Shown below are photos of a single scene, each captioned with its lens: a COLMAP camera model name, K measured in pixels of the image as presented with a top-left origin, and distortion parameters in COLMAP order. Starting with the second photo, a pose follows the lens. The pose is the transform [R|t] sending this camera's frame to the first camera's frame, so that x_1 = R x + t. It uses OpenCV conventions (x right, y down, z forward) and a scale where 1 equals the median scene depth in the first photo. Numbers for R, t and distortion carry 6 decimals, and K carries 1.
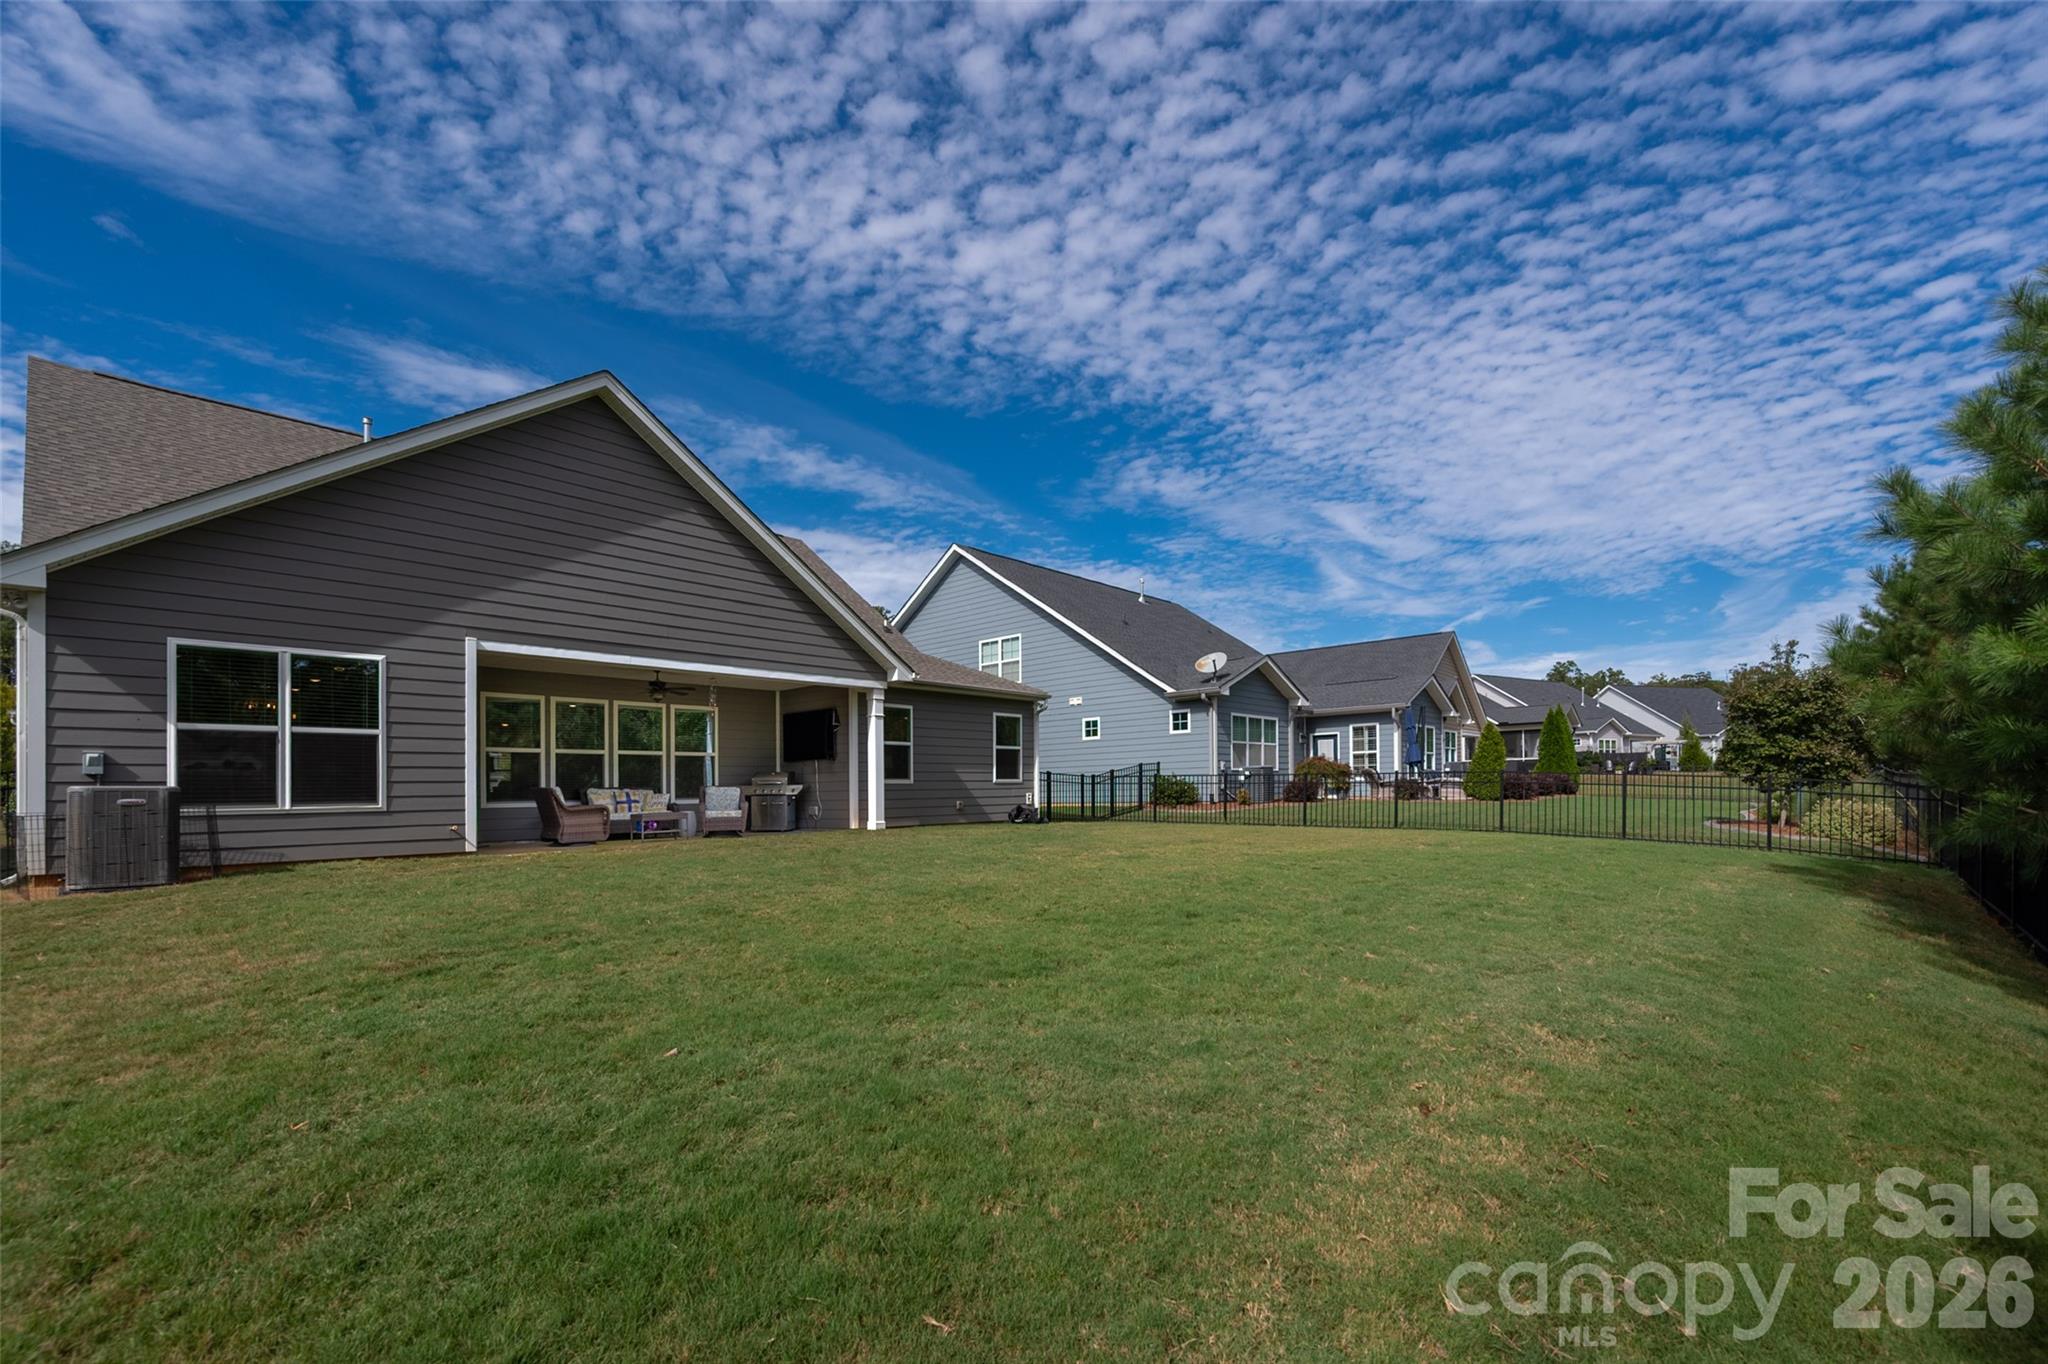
lens RADIAL K [[842.2, 0, 1047.8], [0, 842.2, 769.0], [0, 0, 1]] dist [-0.000547, -0.000374]
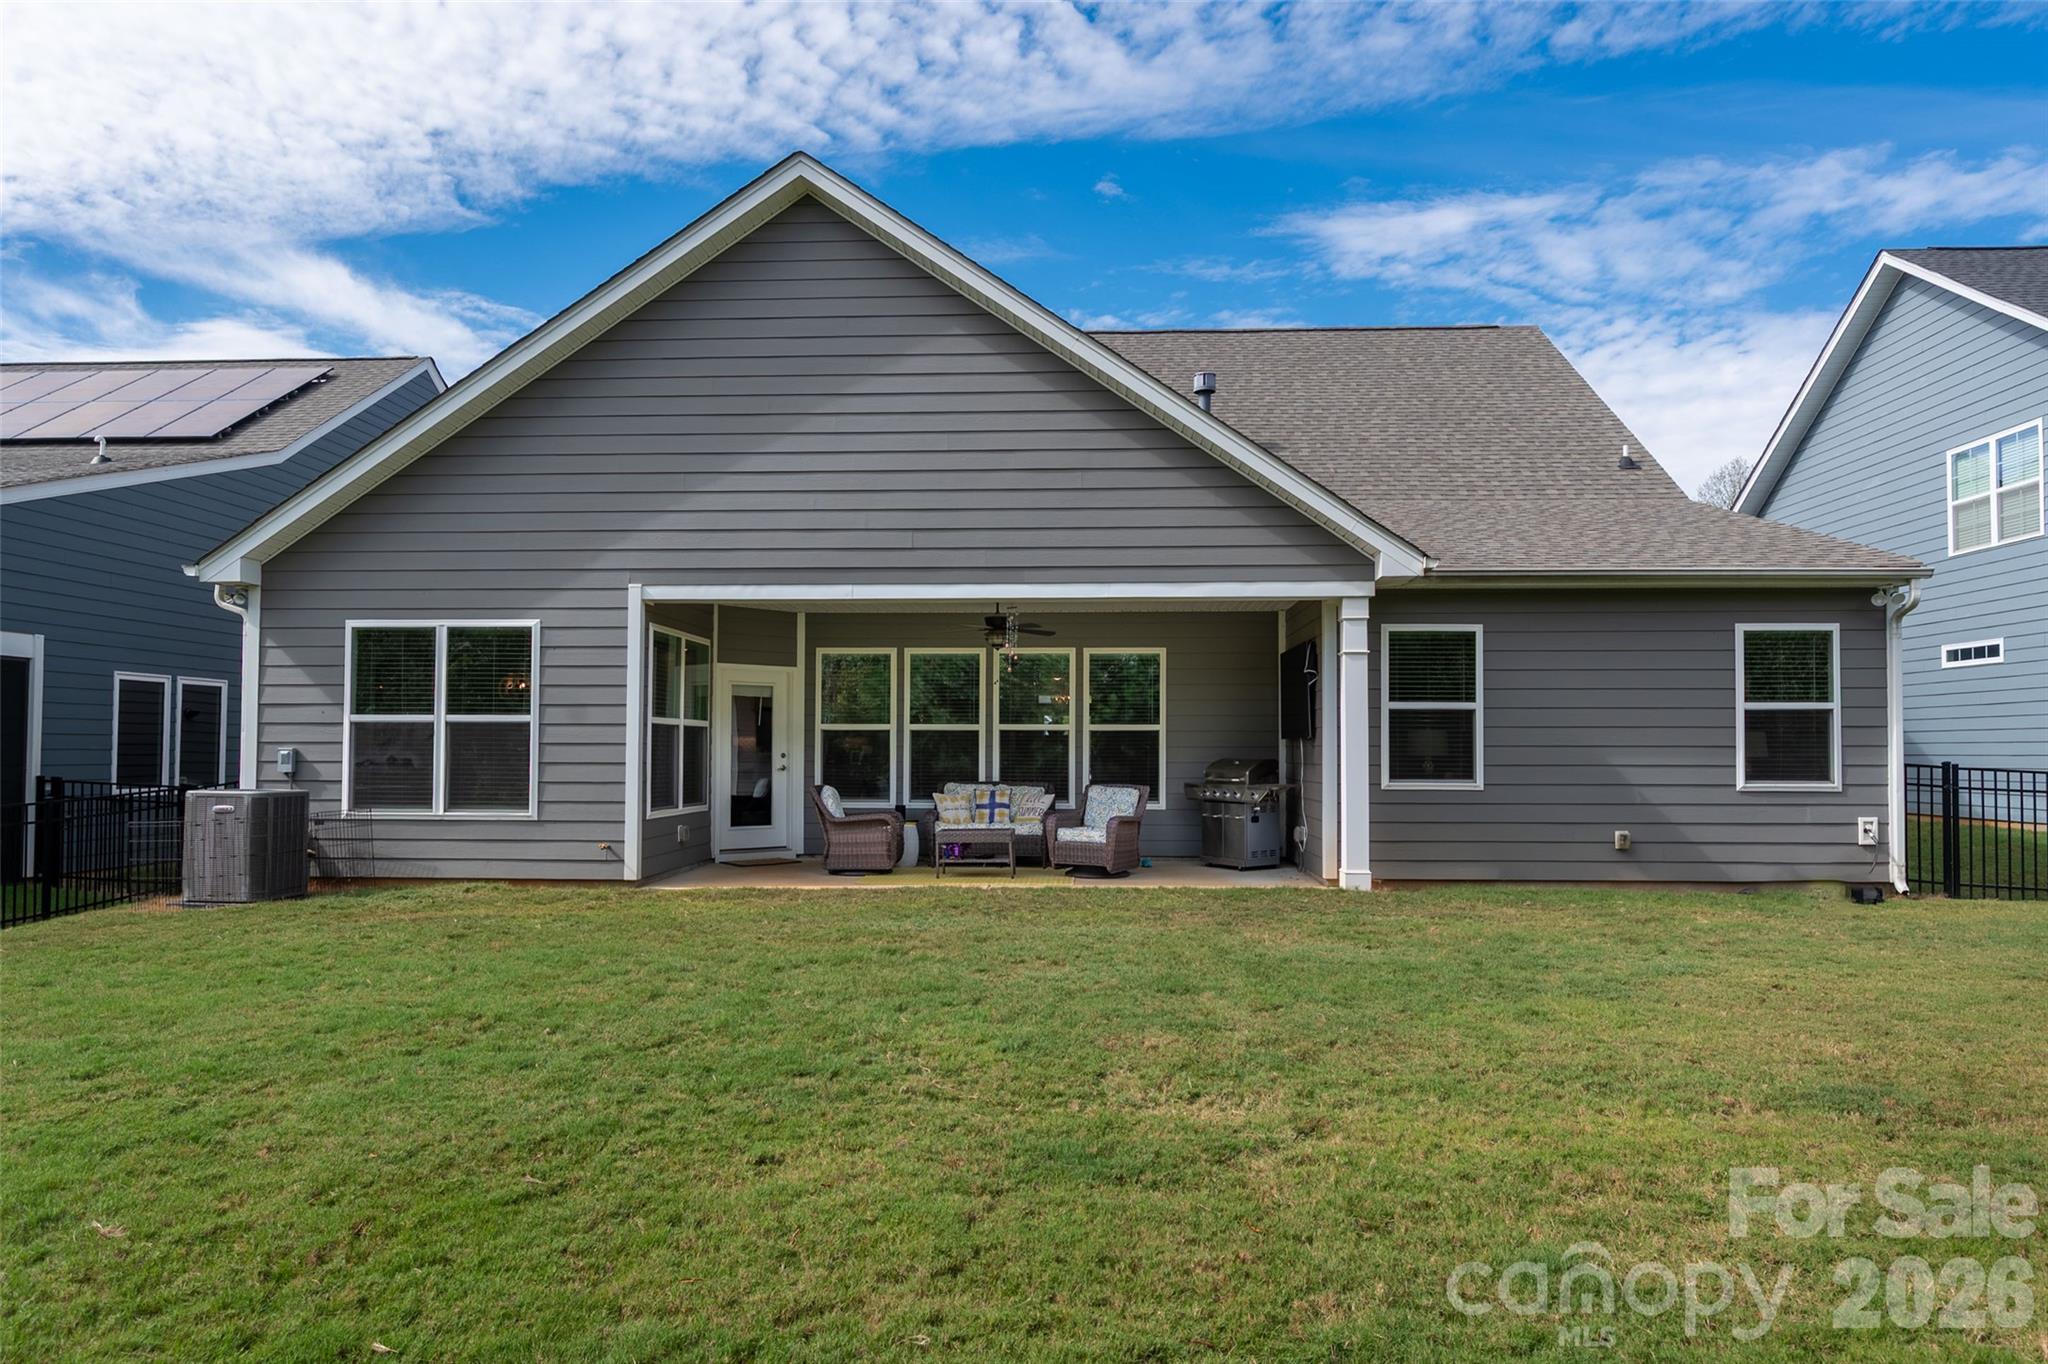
lens RADIAL K [[1238.4, 0, 1029.0], [0, 1238.4, 656.1], [0, 0, 1]] dist [-0.008450, 0.000047]
pose [[0.620210, -0.040507, -0.783389, 0.320685], [0.004785, 0.998843, -0.047860, -0.036517], [0.784421, 0.025935, 0.619686, 0.541244]]
